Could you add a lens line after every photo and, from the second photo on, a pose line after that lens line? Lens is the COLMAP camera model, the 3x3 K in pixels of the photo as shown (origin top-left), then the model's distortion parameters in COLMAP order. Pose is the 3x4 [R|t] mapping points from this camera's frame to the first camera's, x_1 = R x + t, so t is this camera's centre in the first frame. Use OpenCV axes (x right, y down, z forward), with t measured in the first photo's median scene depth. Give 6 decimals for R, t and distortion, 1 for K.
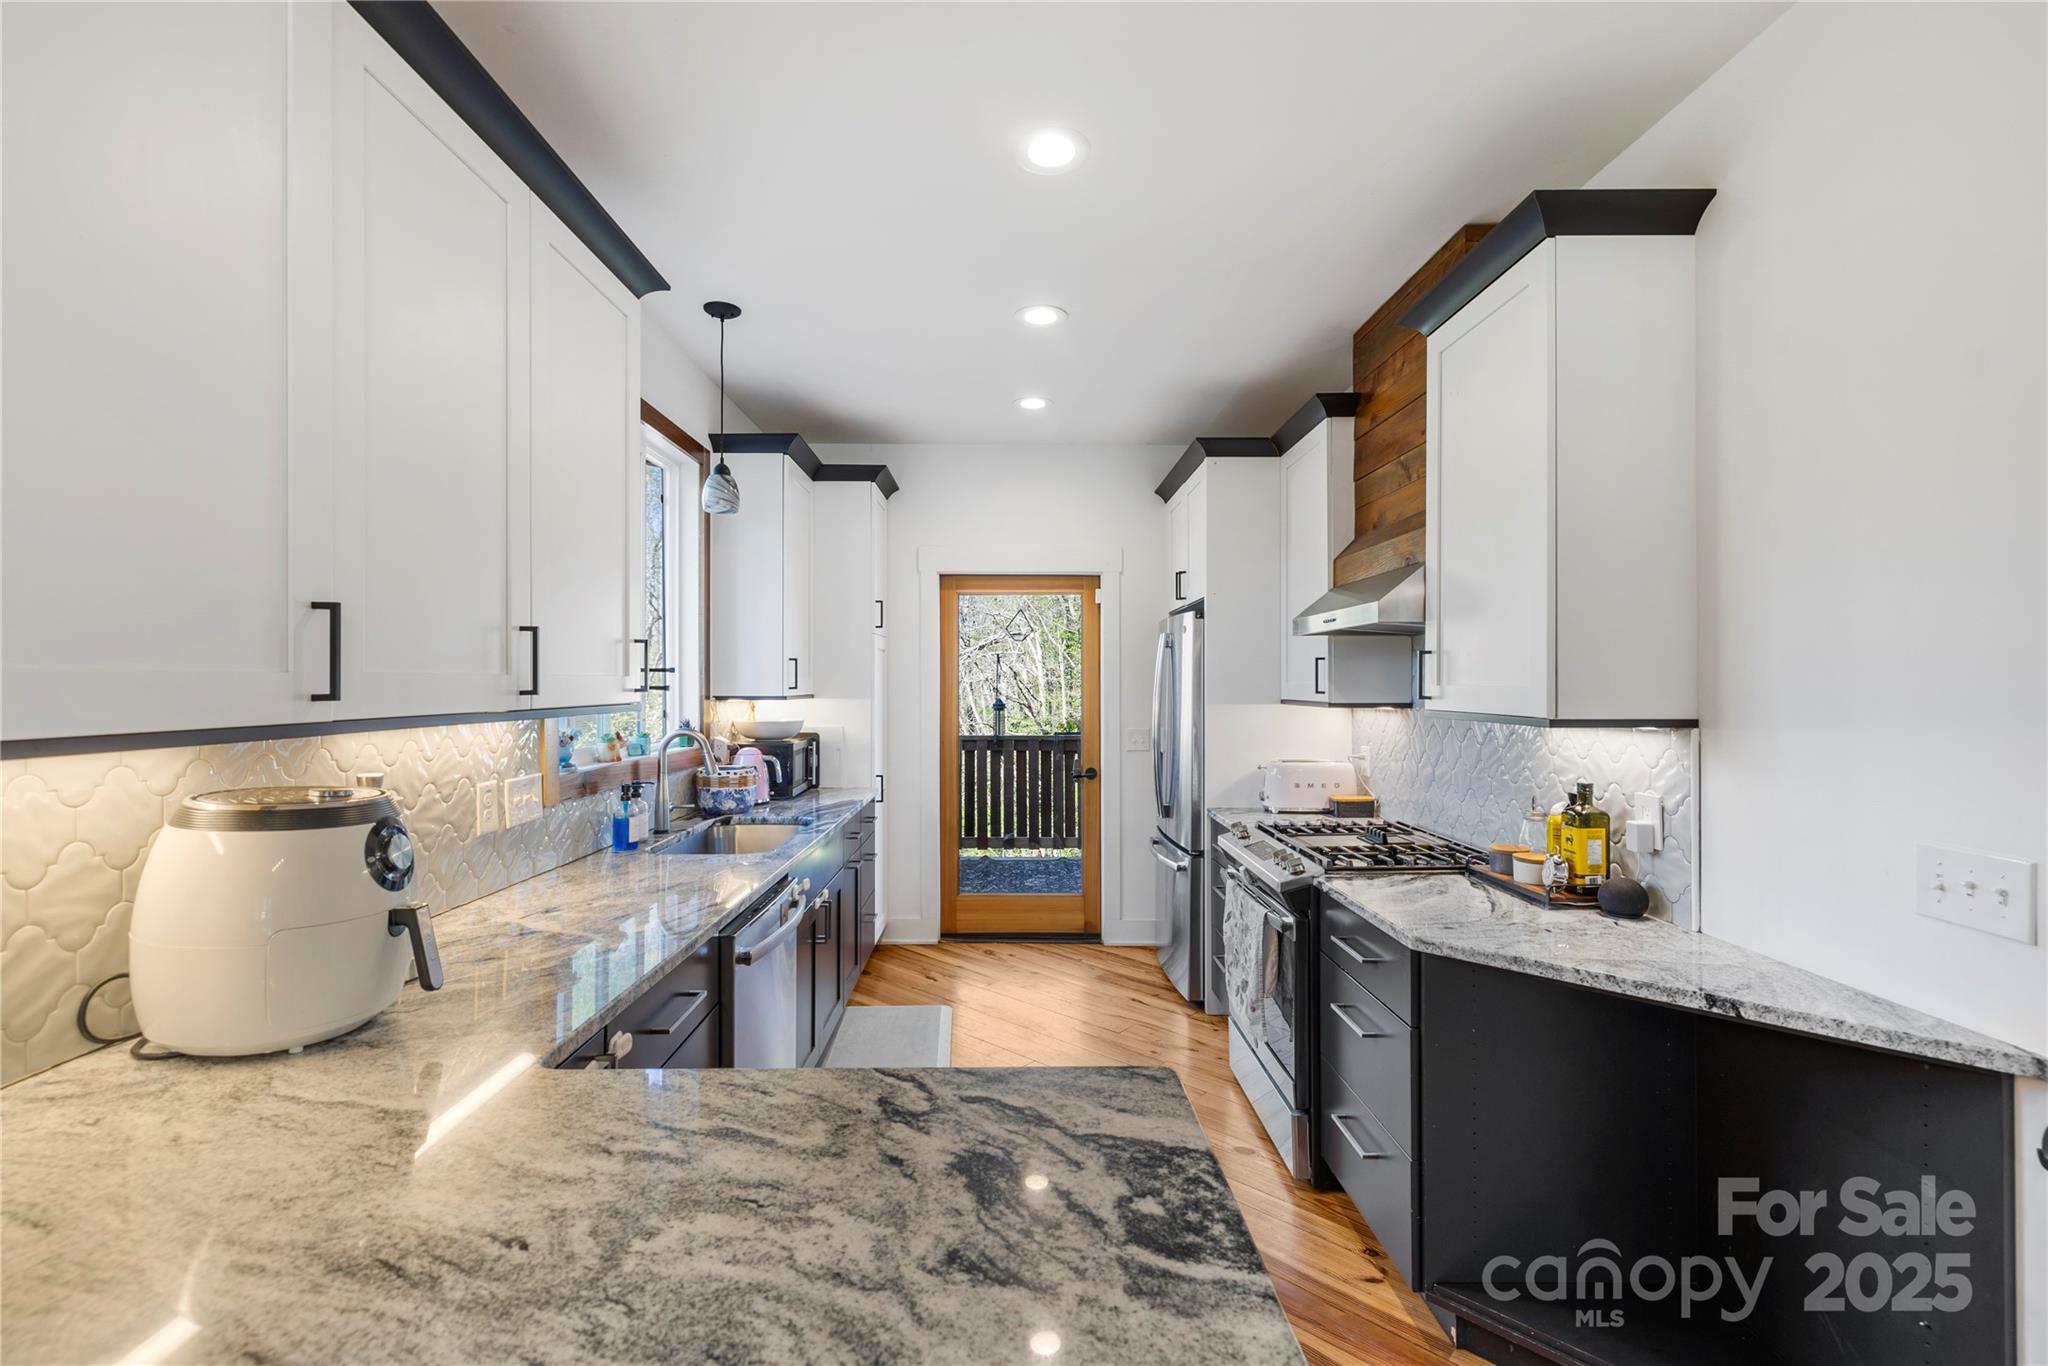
lens RADIAL K [[878.4, 0, 1024.0], [0, 878.4, 683.0], [0, 0, 1]] dist [0.001042, 0.000095]
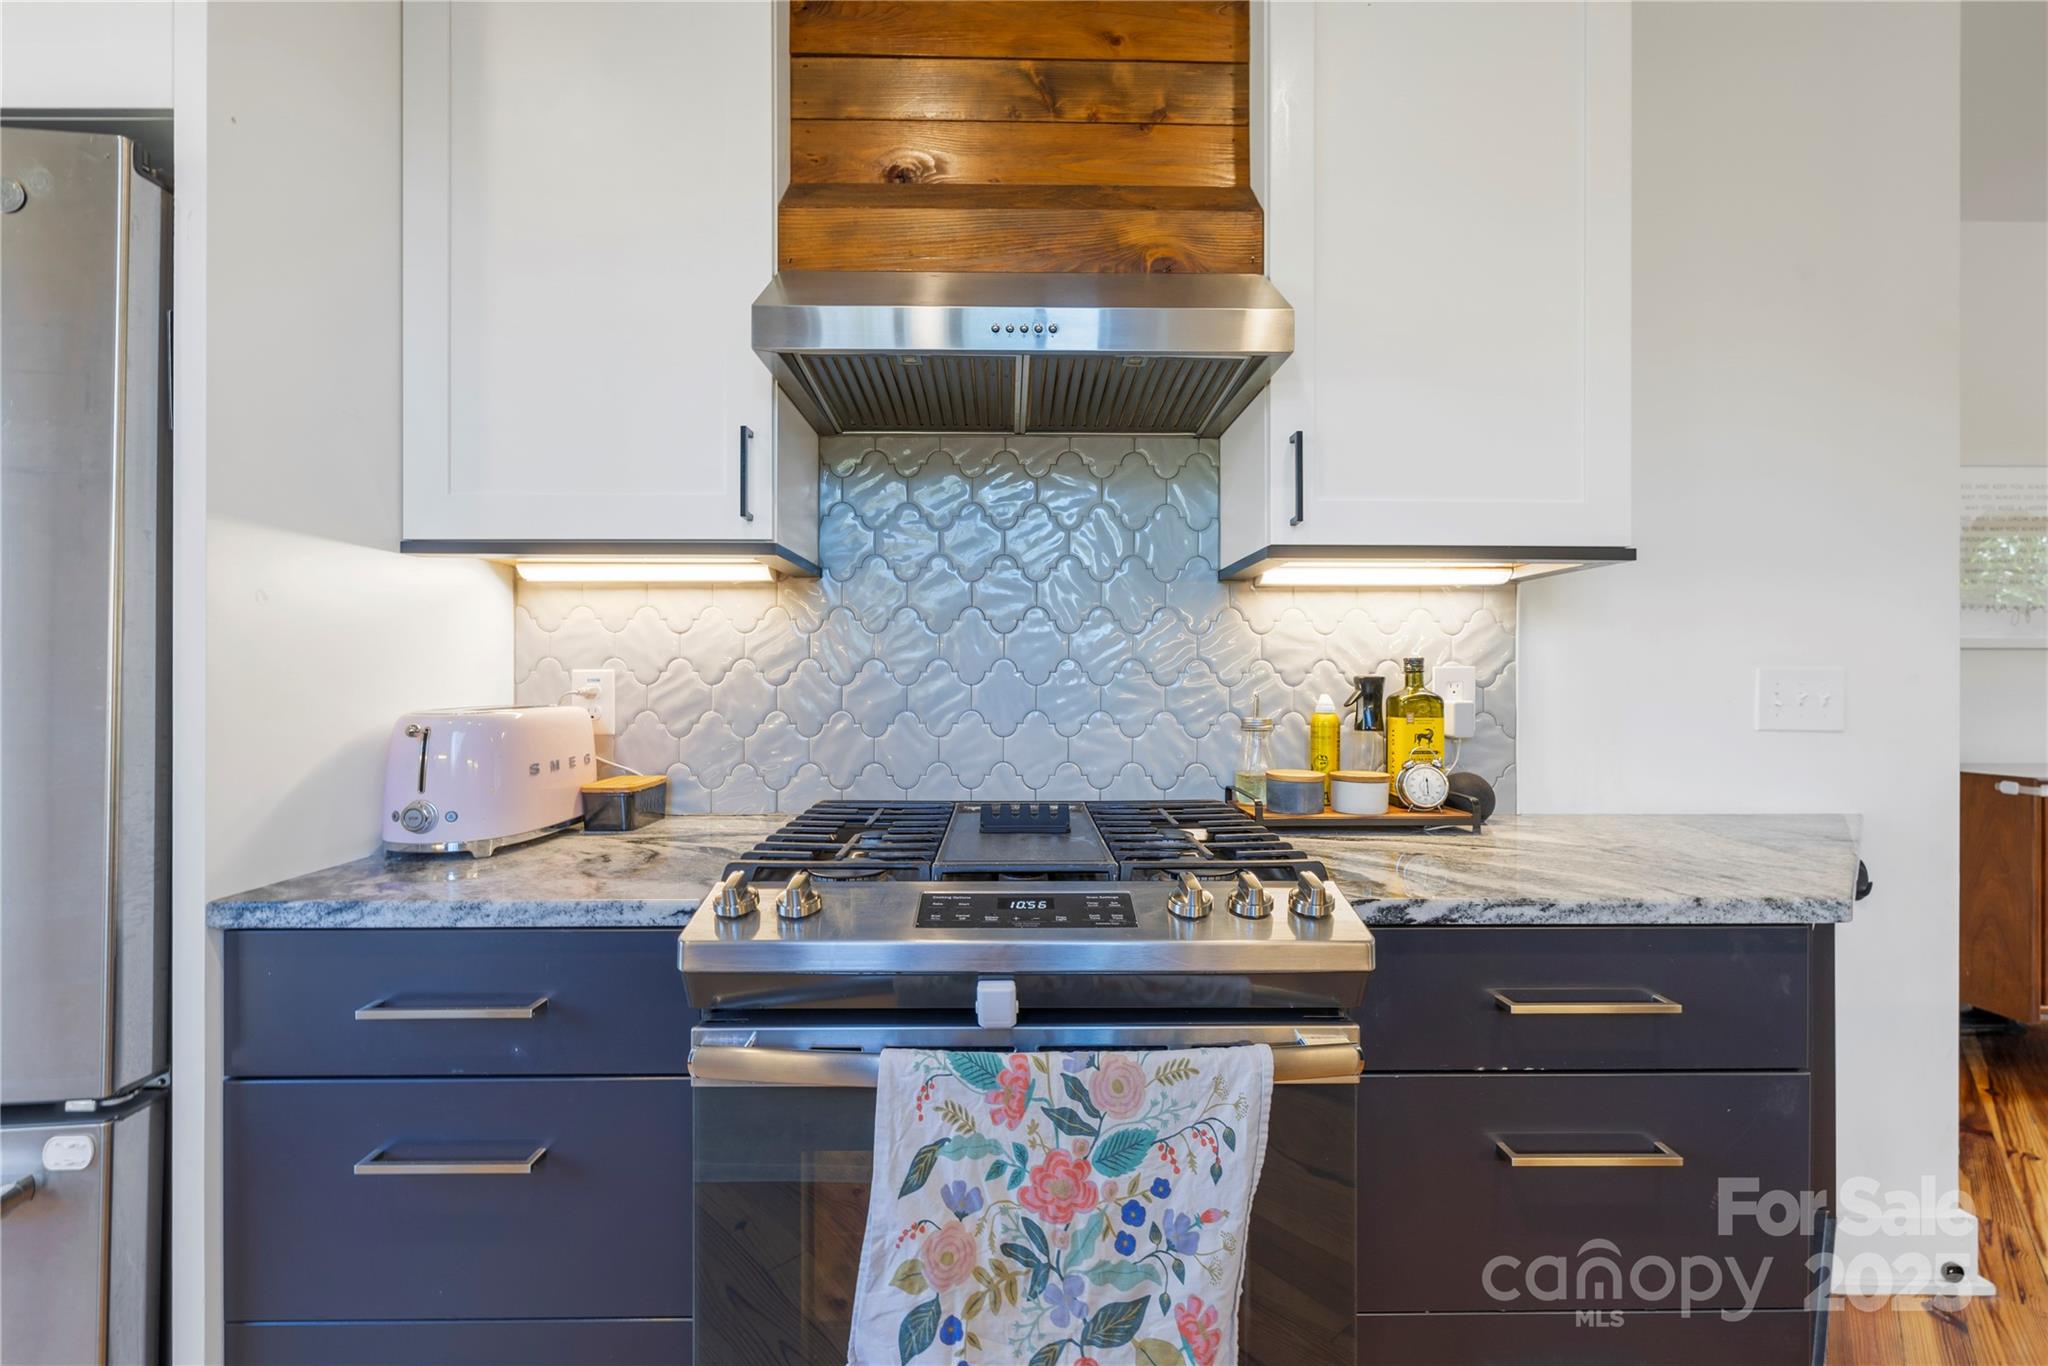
lens RADIAL K [[878.4, 0, 1024.0], [0, 878.4, 683.0], [0, 0, 1]] dist [0.001042, 0.000095]
pose [[-0.006669, -0.000835, 0.999977, -0.092664], [0.003735, 0.999993, 0.000860, 0.133529], [-0.999971, 0.003741, -0.006666, 1.338962]]
